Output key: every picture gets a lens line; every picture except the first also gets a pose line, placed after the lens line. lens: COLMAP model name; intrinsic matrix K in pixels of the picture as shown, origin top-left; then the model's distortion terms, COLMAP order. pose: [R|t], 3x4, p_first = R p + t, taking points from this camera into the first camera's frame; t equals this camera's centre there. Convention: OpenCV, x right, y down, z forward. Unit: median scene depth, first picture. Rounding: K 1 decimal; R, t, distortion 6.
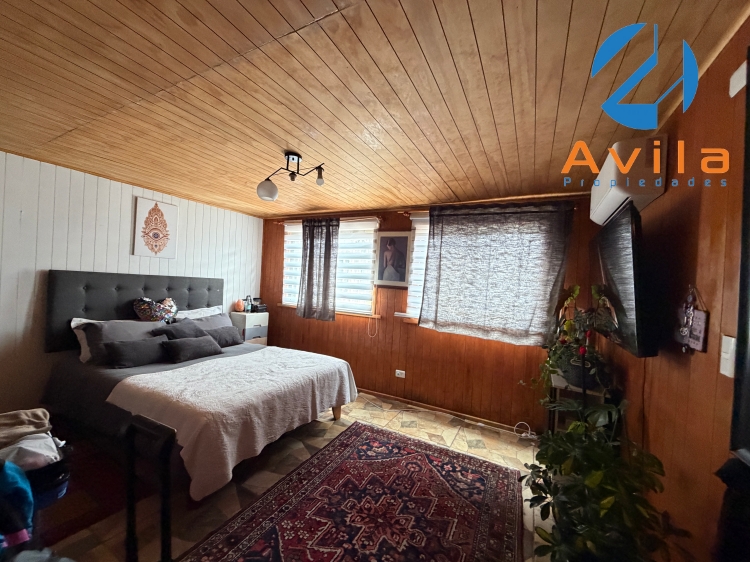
lens RADIAL K [[297.5, 0, 373.9], [0, 297.5, 282.5], [0, 0, 1]] dist [-0.000531, 0.000110]
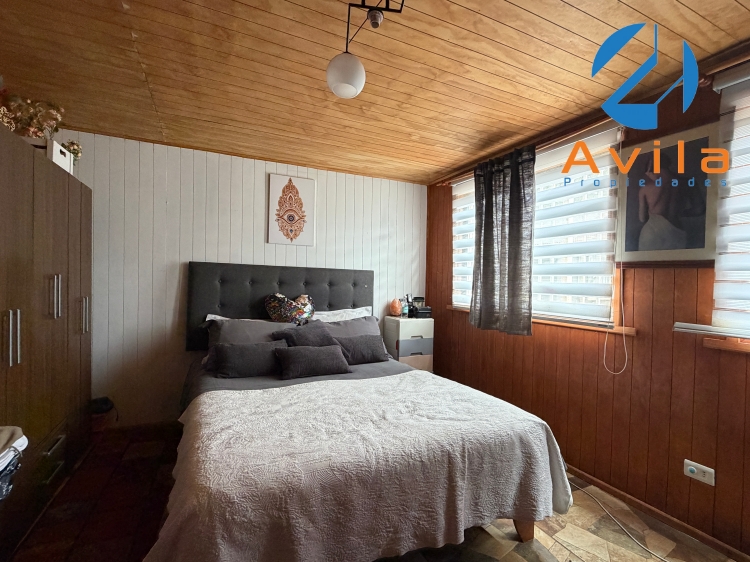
lens RADIAL K [[357.5, 0, 375.3], [0, 357.5, 282.9], [0, 0, 1]] dist [0.001376, 0.000348]
pose [[0.803127, -0.032229, -0.594935, 0.032539], [0.019519, 0.999423, -0.027792, 0.050176], [0.595487, 0.010708, 0.803293, 0.336686]]
